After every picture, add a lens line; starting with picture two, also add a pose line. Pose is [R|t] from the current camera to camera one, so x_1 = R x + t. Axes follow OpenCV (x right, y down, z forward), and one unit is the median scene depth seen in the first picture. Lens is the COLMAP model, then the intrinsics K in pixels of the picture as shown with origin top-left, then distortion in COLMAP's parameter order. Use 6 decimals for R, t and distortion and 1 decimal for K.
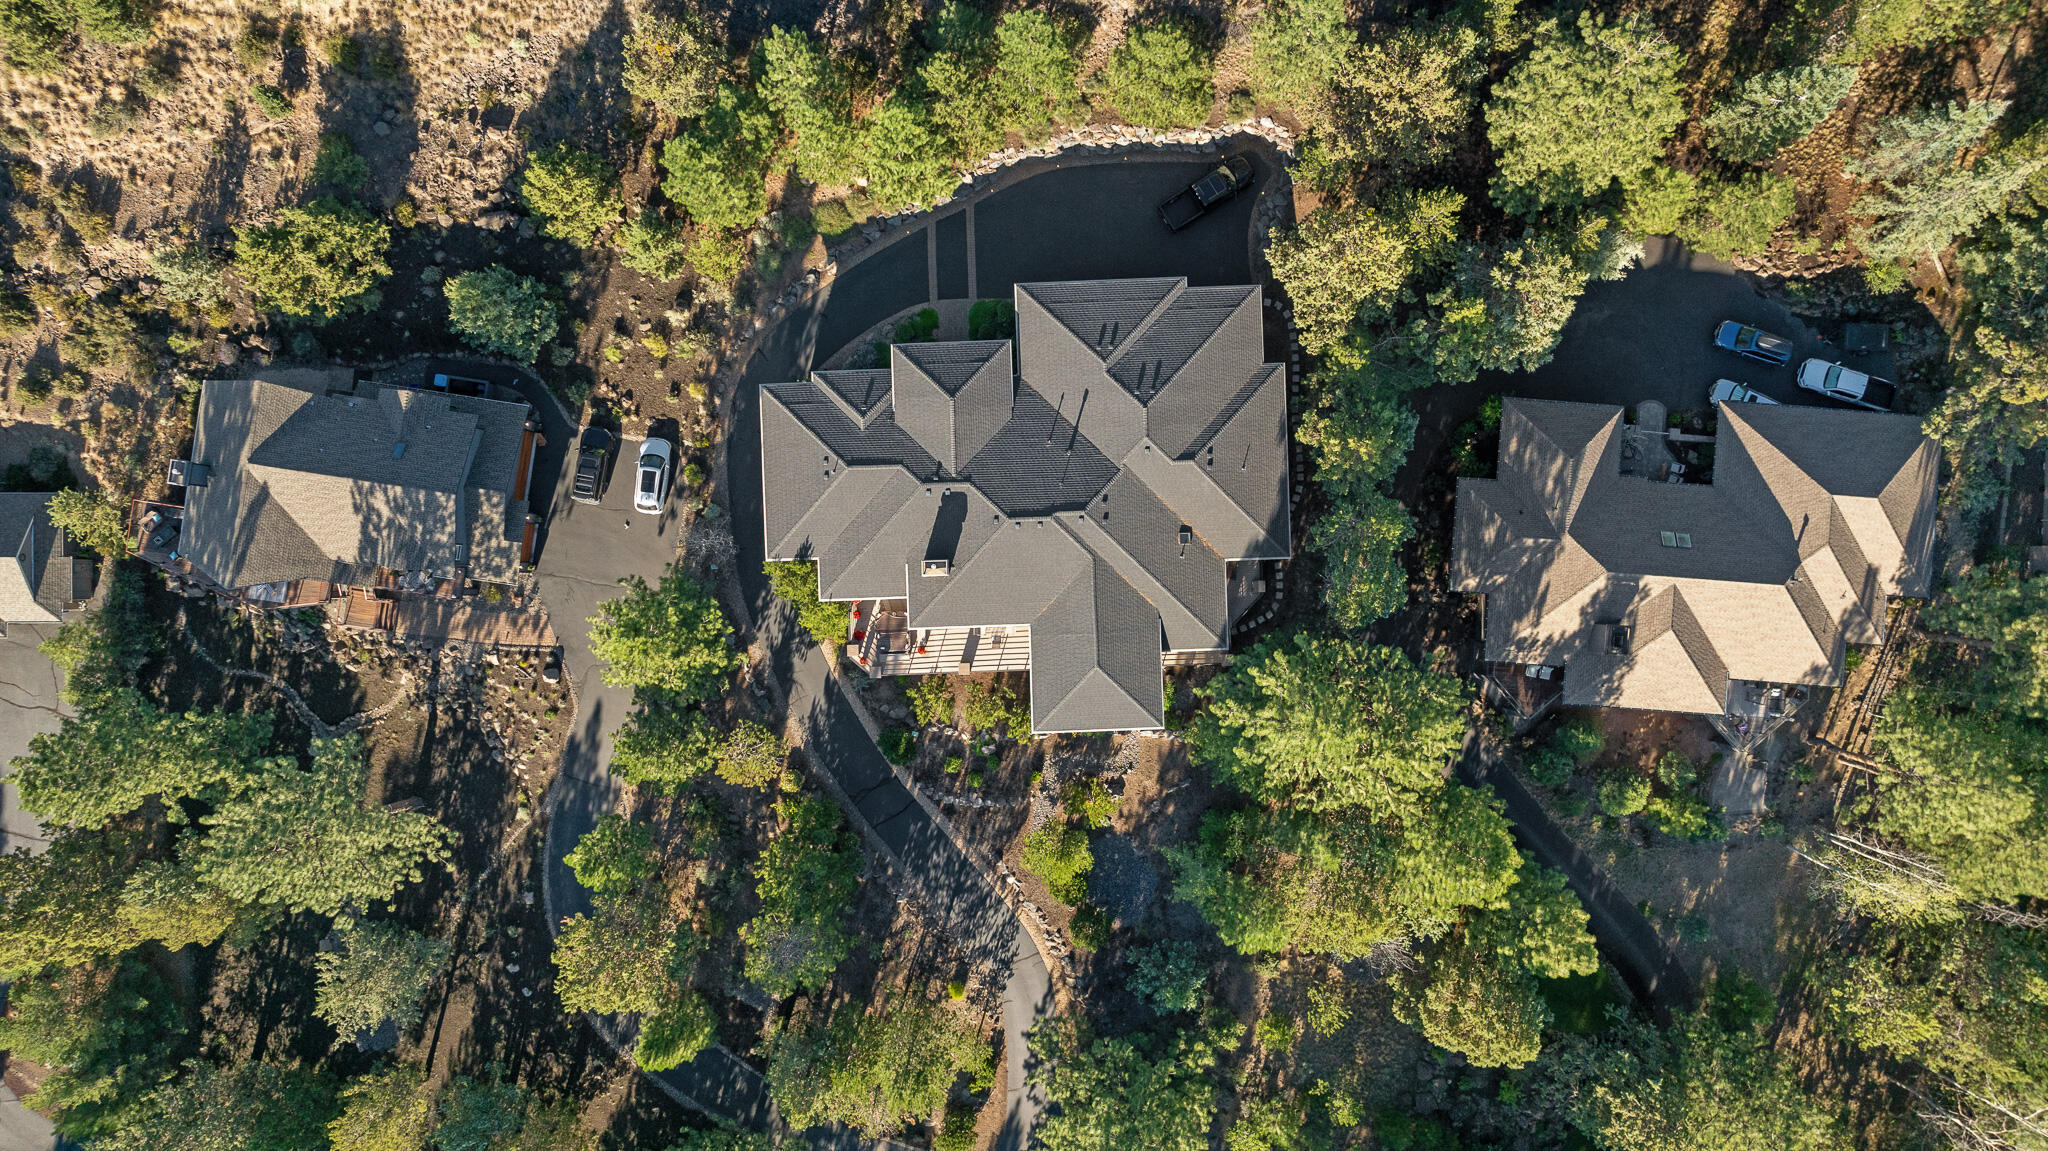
lens RADIAL K [[1467.5, 0, 1019.4], [0, 1467.5, 593.0], [0, 0, 1]] dist [-0.011967, 0.003257]
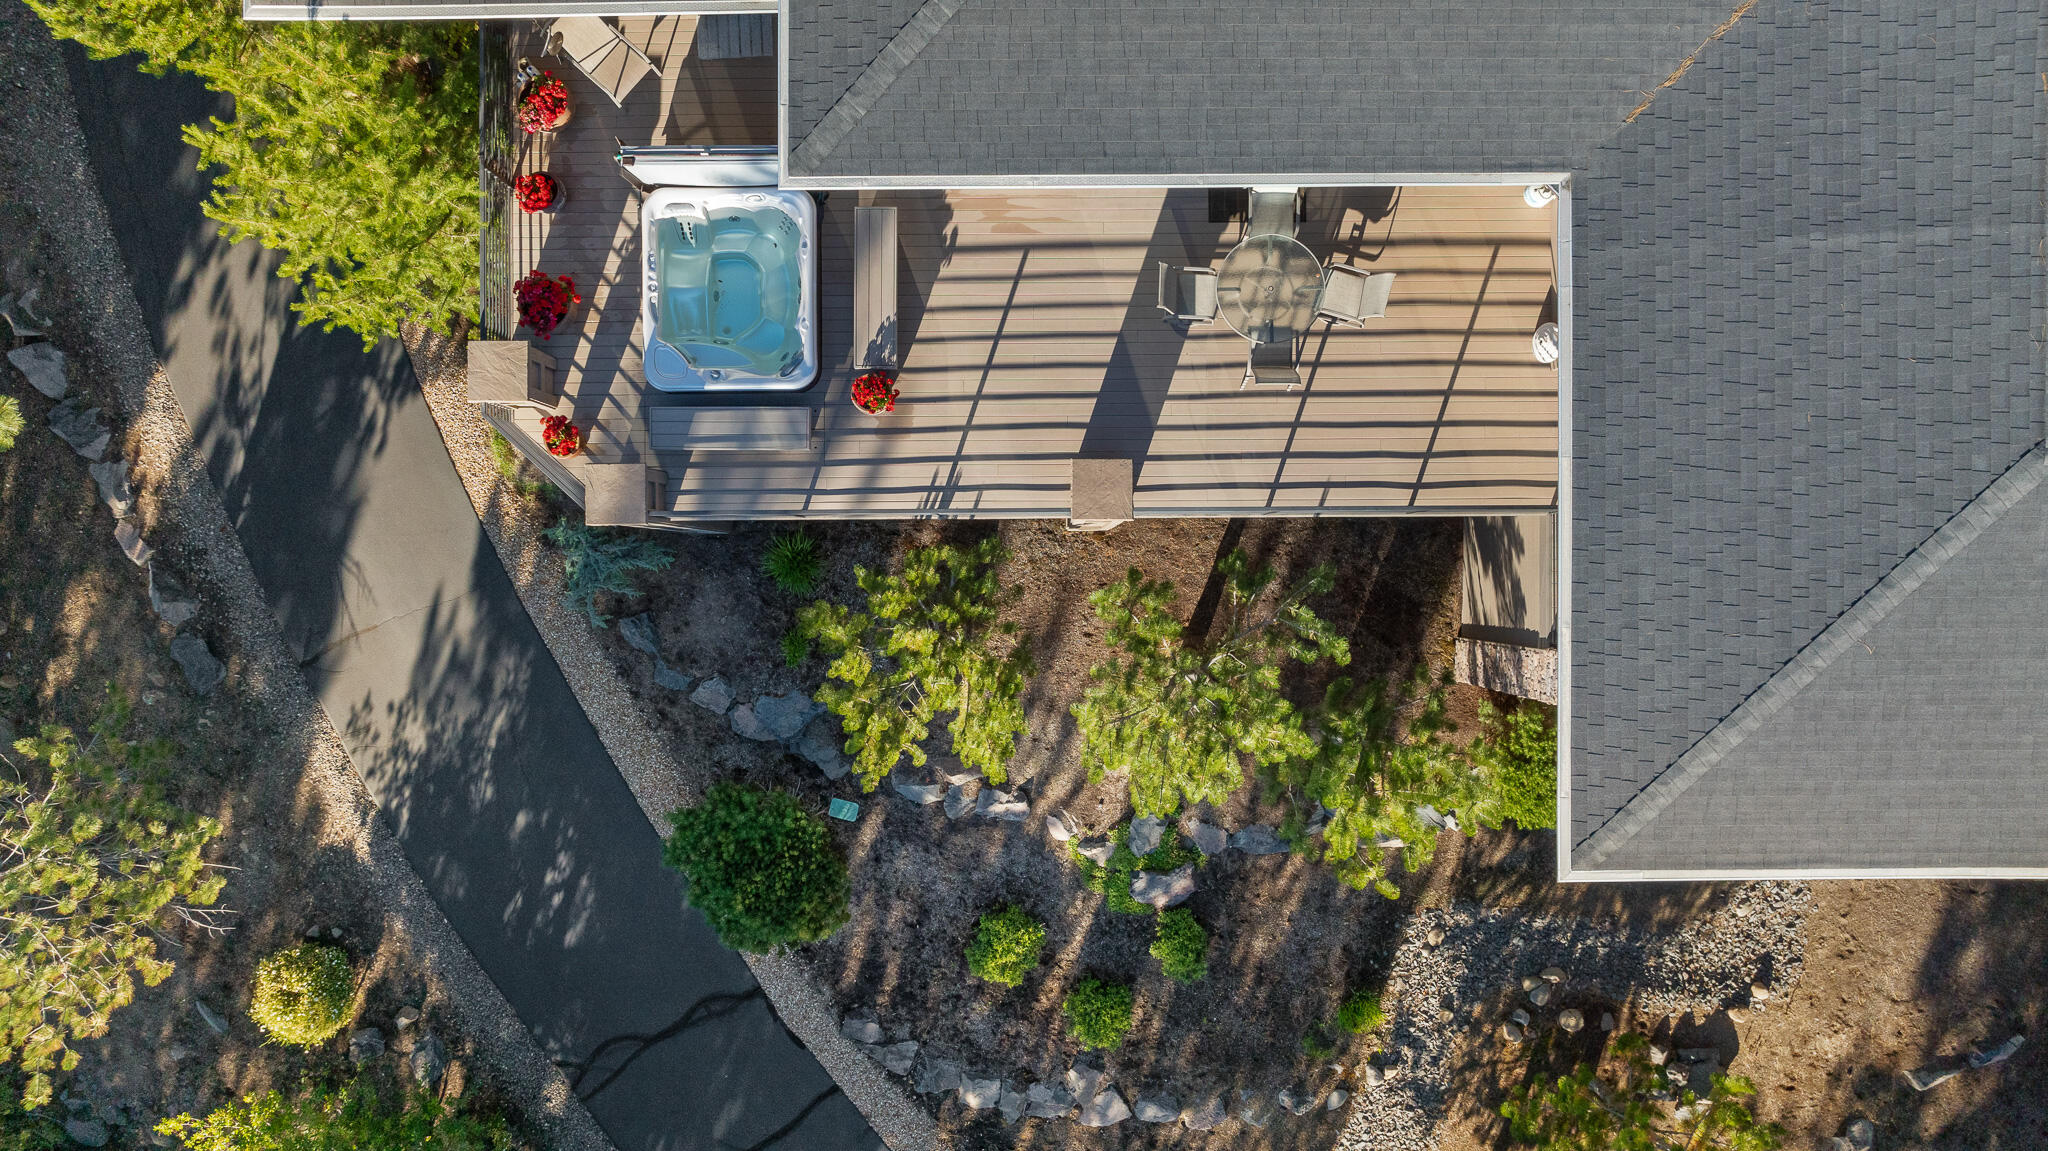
lens RADIAL K [[1467.5, 0, 1019.4], [0, 1467.5, 593.0], [0, 0, 1]] dist [-0.011967, 0.003257]
pose [[0.999412, 0.033107, -0.008881, -0.044709], [-0.033051, 0.999433, 0.006411, 0.062246], [0.009088, -0.006113, 0.999940, 0.796348]]
